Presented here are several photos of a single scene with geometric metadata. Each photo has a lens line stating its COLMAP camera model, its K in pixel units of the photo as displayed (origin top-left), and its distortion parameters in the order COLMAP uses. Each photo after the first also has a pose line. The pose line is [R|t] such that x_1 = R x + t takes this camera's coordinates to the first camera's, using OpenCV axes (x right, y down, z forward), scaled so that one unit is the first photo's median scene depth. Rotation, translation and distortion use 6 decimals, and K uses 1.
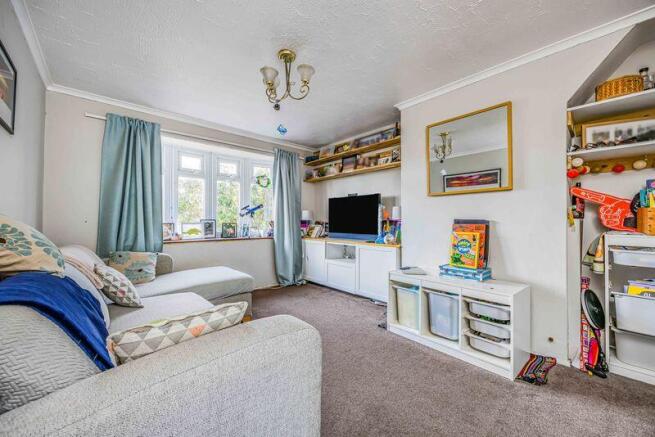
lens RADIAL K [[259.0, 0, 327.5], [0, 259.0, 218.5], [0, 0, 1]] dist [0.000061, -0.000017]
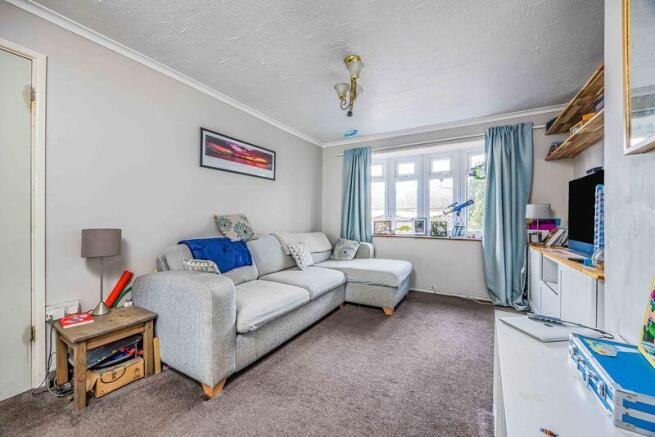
lens RADIAL K [[251.2, 0, 327.5], [0, 251.2, 218.5], [0, 0, 1]] dist [0.000094, 0.000026]
pose [[0.306643, -0.001287, -0.951824, 0.404298], [0.005333, 0.999986, 0.000366, 0.003913], [0.951810, -0.005188, 0.306646, 0.310578]]
